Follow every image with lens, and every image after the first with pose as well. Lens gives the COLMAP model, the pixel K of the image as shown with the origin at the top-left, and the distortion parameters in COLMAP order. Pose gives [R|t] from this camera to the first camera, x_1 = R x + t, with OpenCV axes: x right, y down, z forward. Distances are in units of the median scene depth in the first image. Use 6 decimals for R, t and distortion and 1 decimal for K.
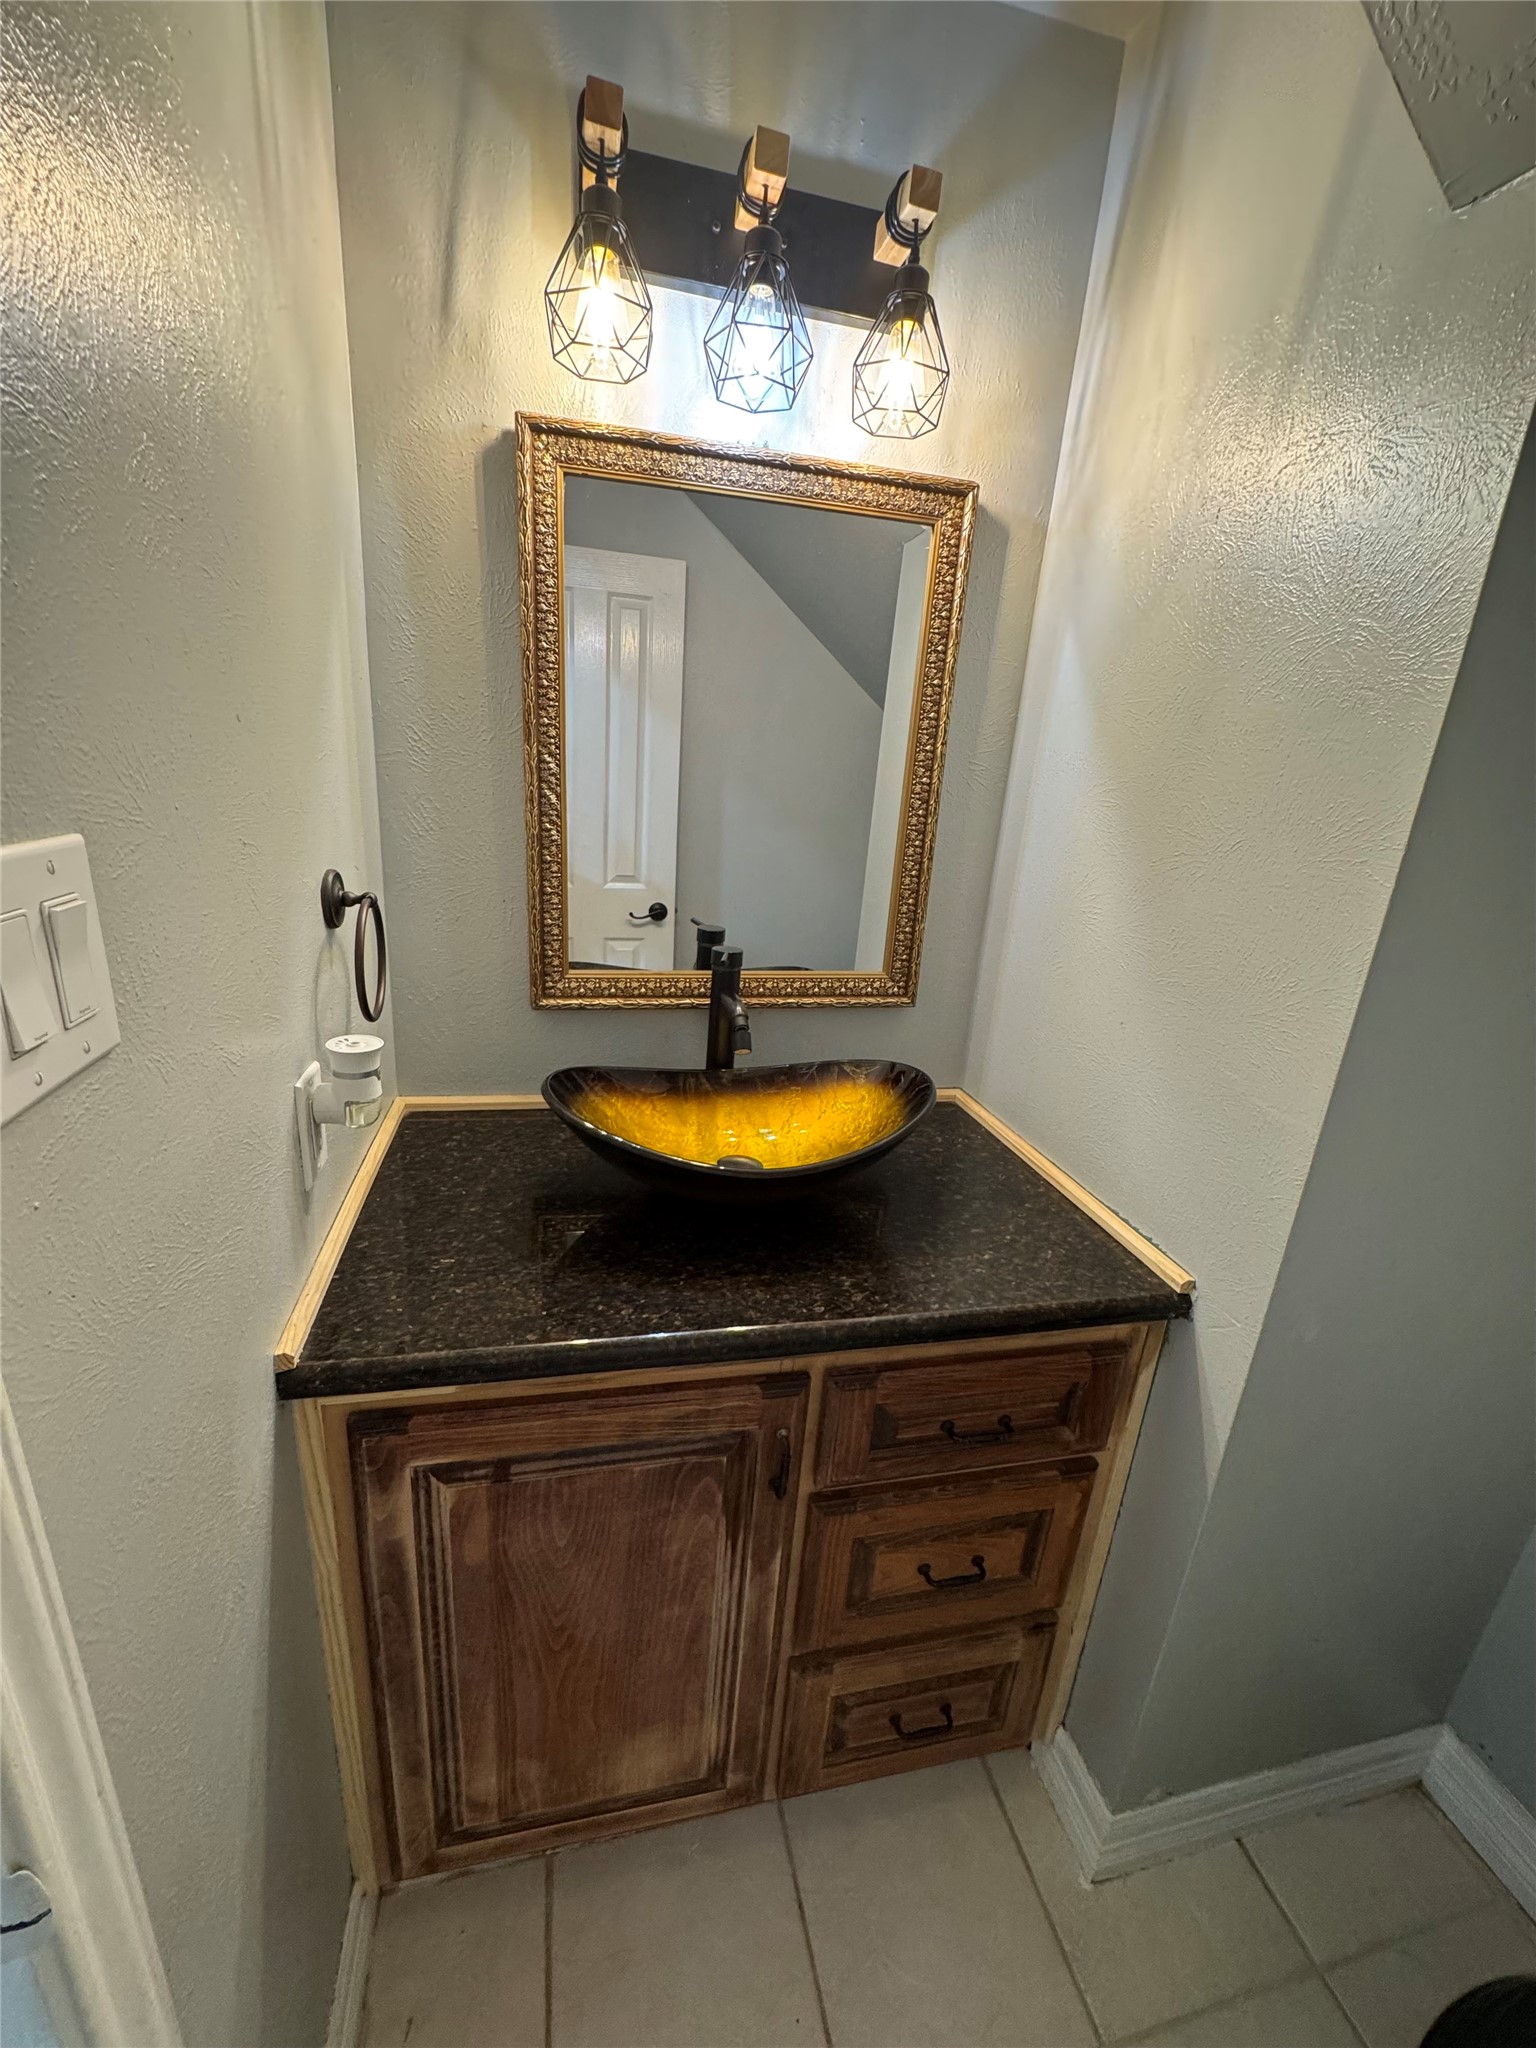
lens RADIAL K [[817.6, 0, 766.9], [0, 817.6, 1026.2], [0, 0, 1]] dist [-0.001813, -0.000725]
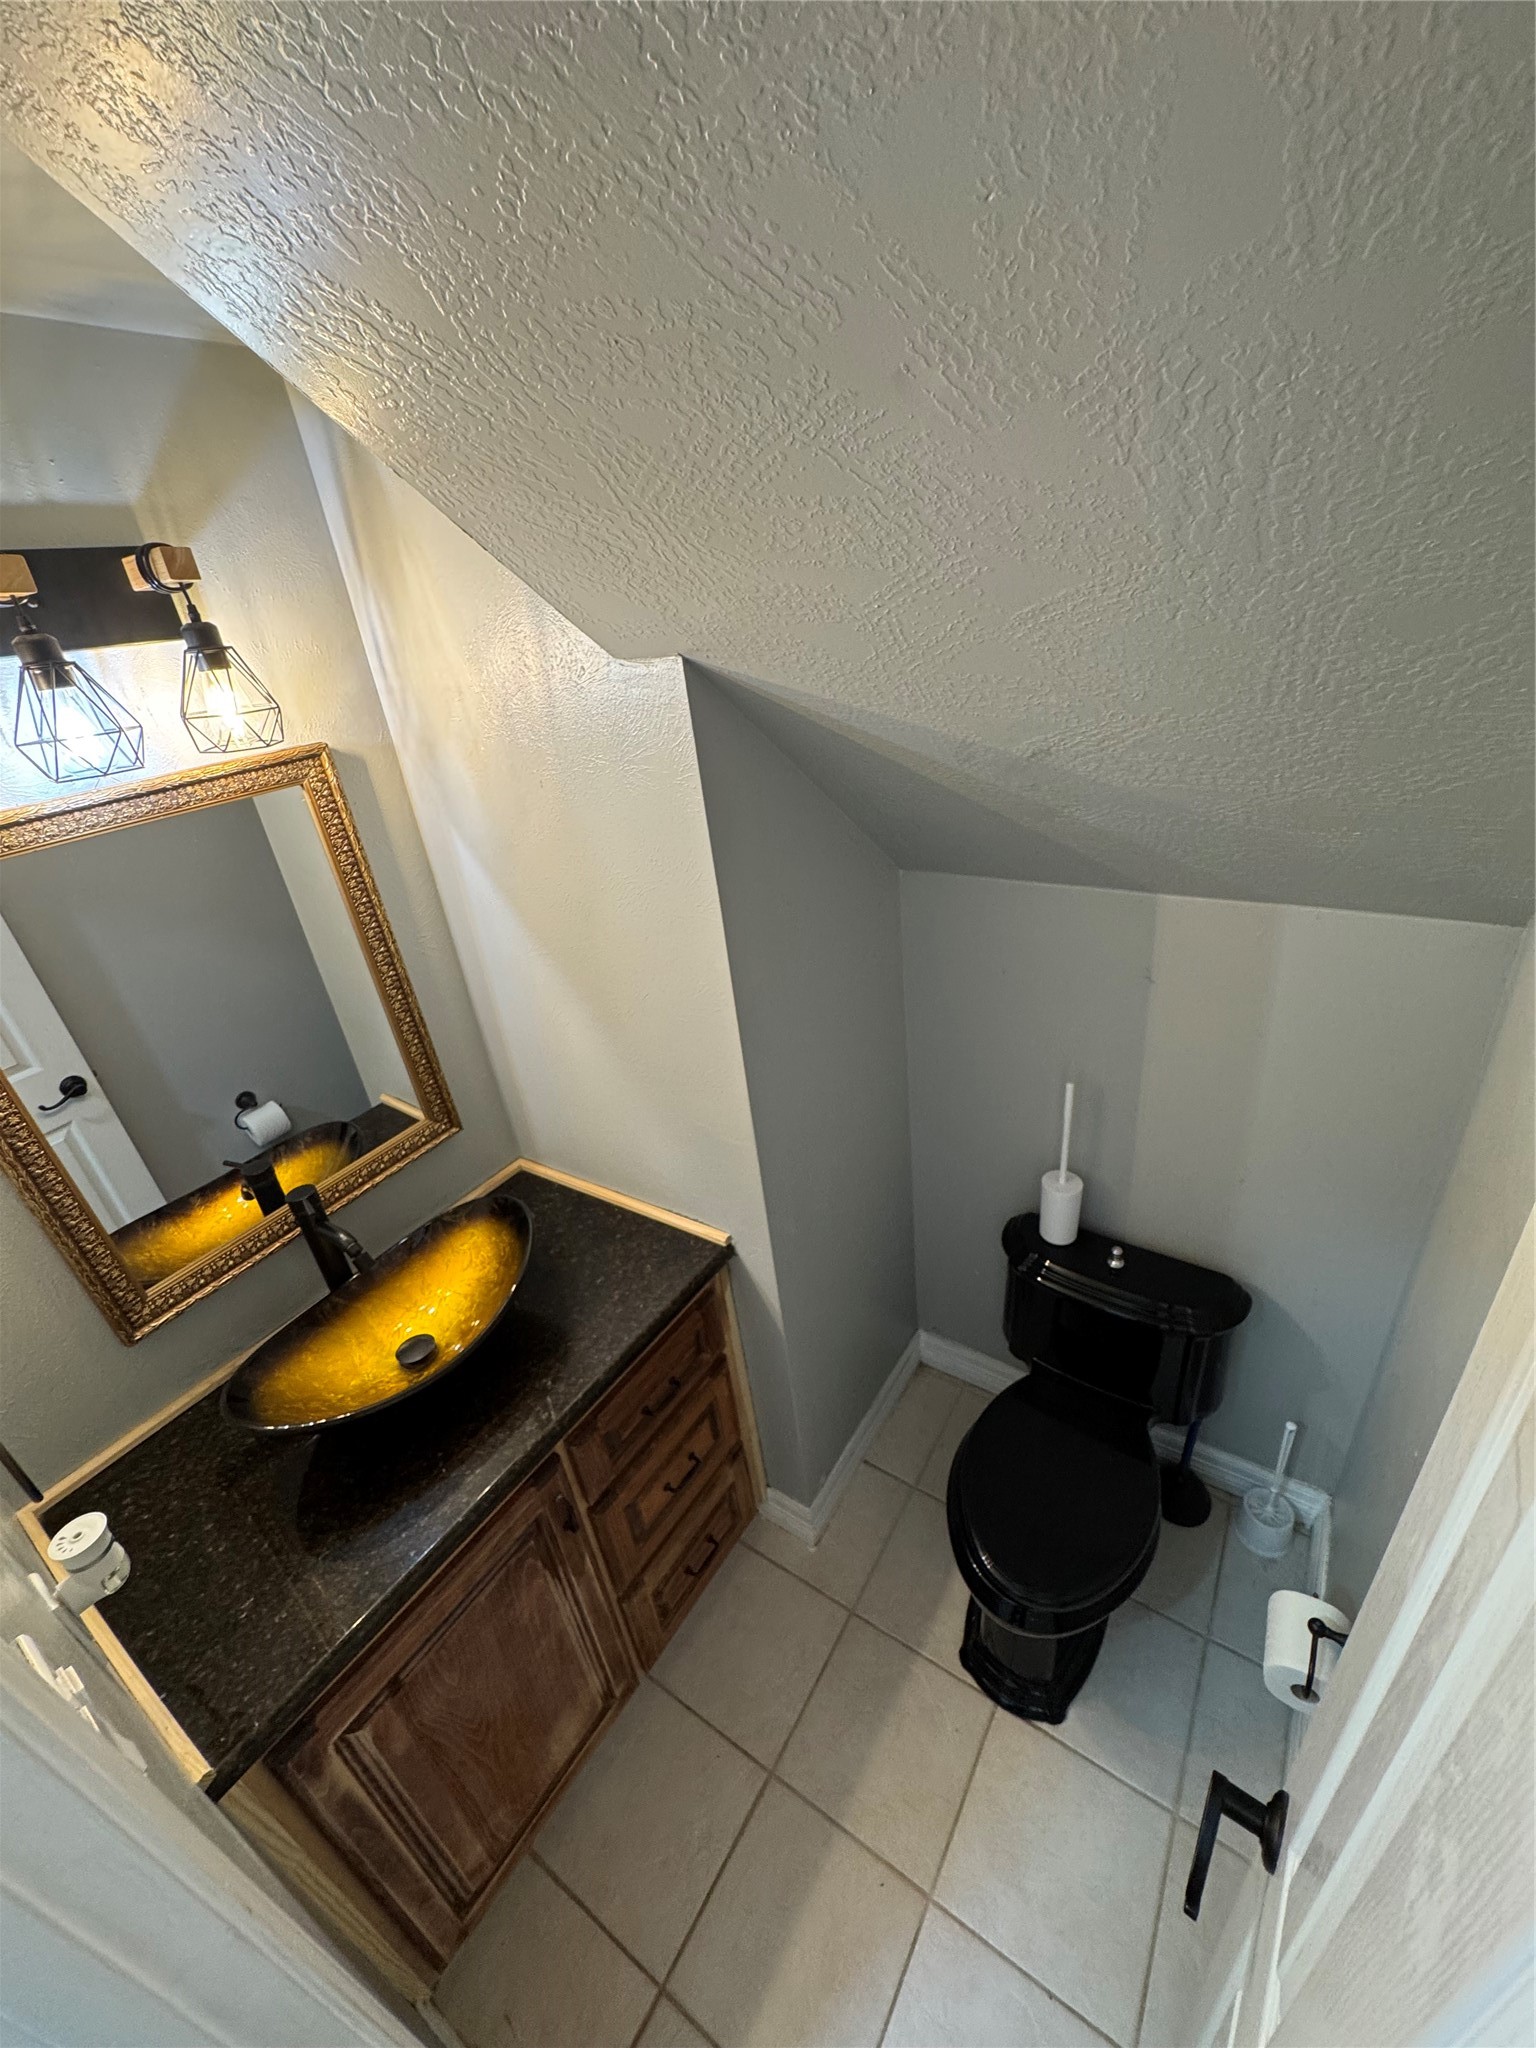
lens RADIAL K [[817.6, 0, 769.5], [0, 817.6, 1030.8], [0, 0, 1]] dist [-0.001813, -0.000725]
pose [[0.720135, -0.450066, 0.528059, -0.085037], [0.360411, 0.892987, 0.269588, -0.406622], [-0.592882, -0.003821, 0.805280, -0.313028]]
